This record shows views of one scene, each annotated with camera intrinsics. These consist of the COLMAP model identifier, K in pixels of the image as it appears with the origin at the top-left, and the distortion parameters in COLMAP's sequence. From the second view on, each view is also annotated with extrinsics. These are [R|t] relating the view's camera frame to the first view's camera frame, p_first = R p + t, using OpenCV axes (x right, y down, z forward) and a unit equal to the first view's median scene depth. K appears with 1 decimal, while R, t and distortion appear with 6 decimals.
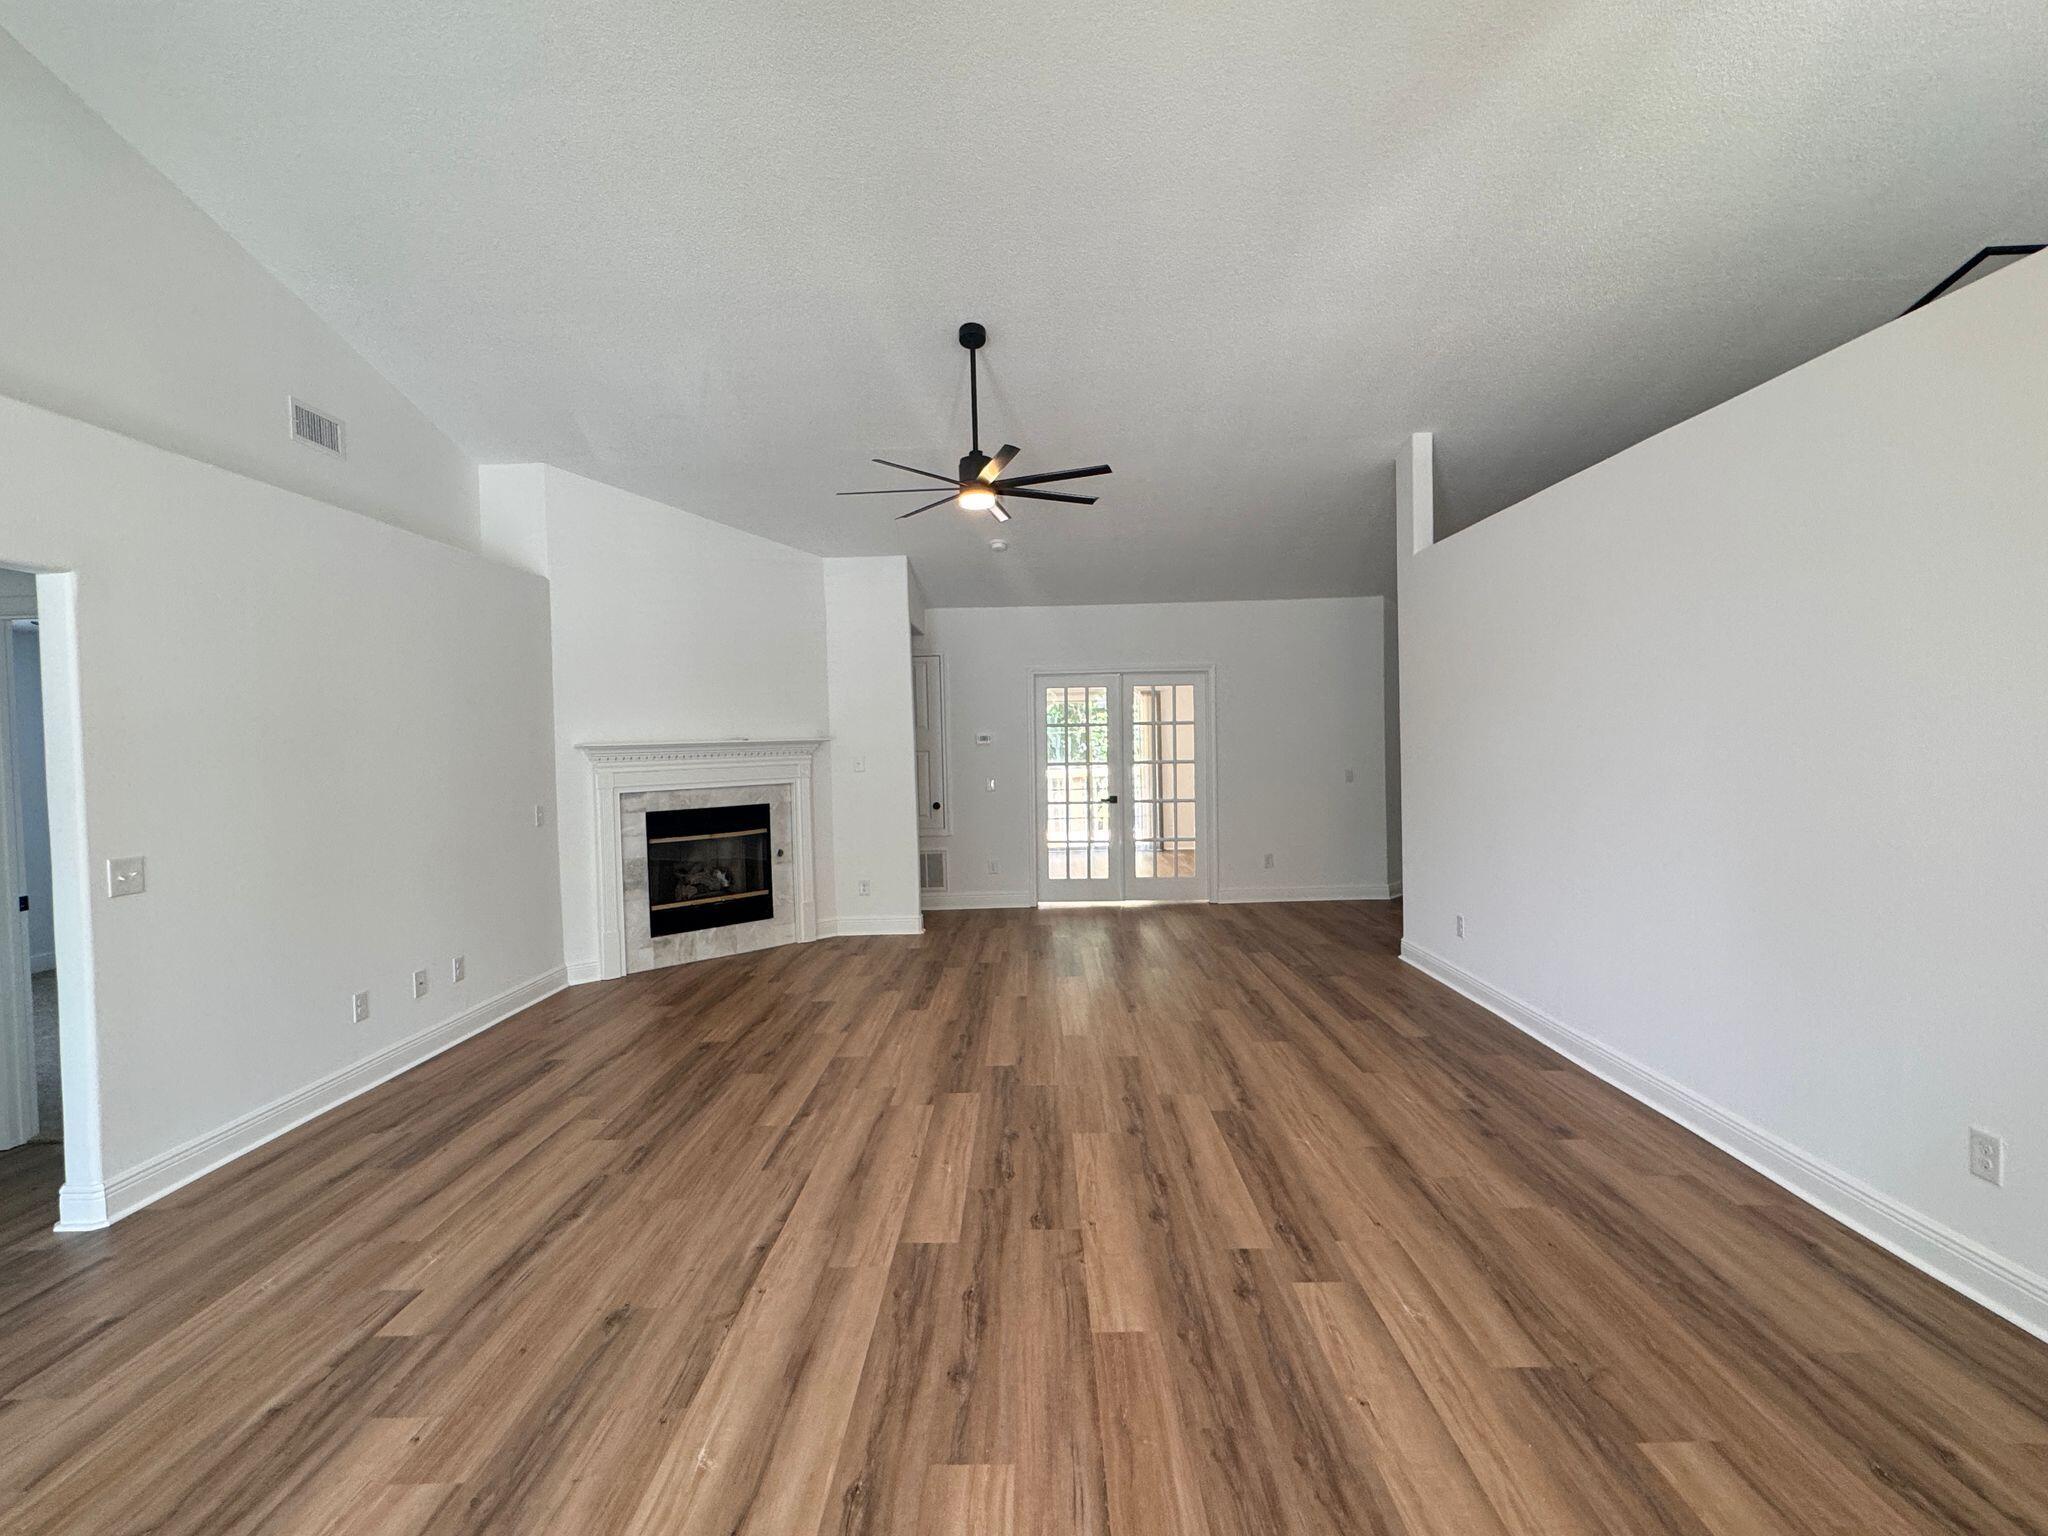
lens RADIAL K [[957.7, 0, 1019.5], [0, 957.7, 774.5], [0, 0, 1]] dist [-0.001308, 0.000595]
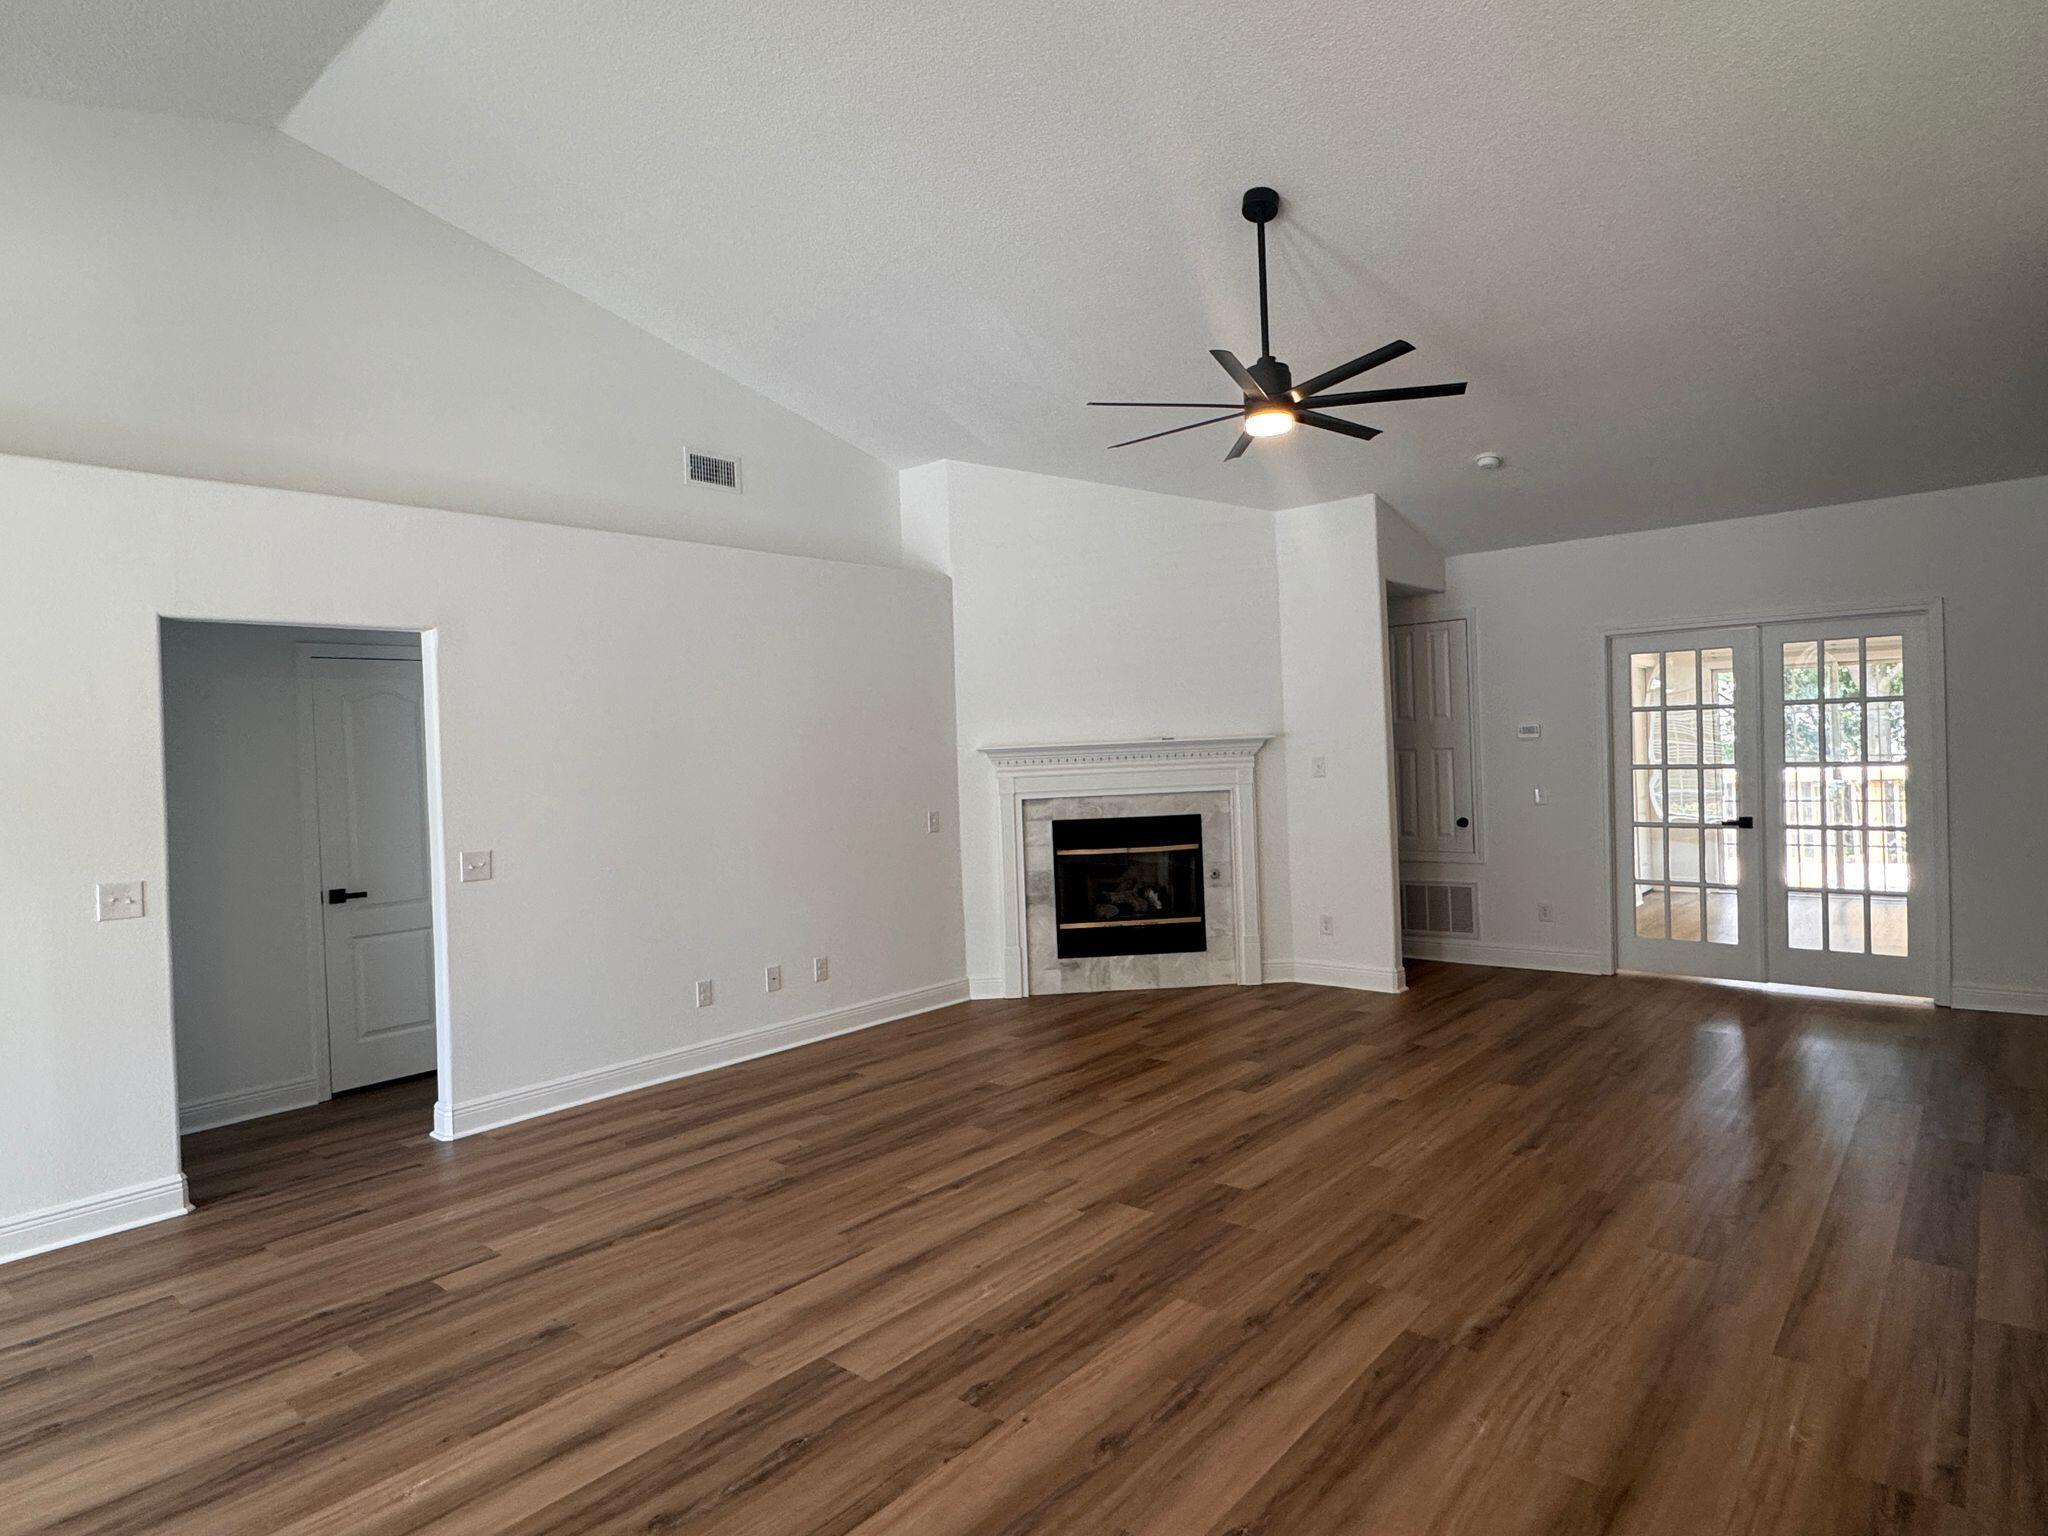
lens RADIAL K [[1140.5, 0, 1025.0], [0, 1140.5, 766.3], [0, 0, 1]] dist [0.000145, -0.000804]
pose [[0.775545, 0.005406, -0.631269, 0.410729], [-0.004380, 0.999985, 0.003183, -0.023383], [0.631277, 0.000296, 0.775557, 0.210800]]
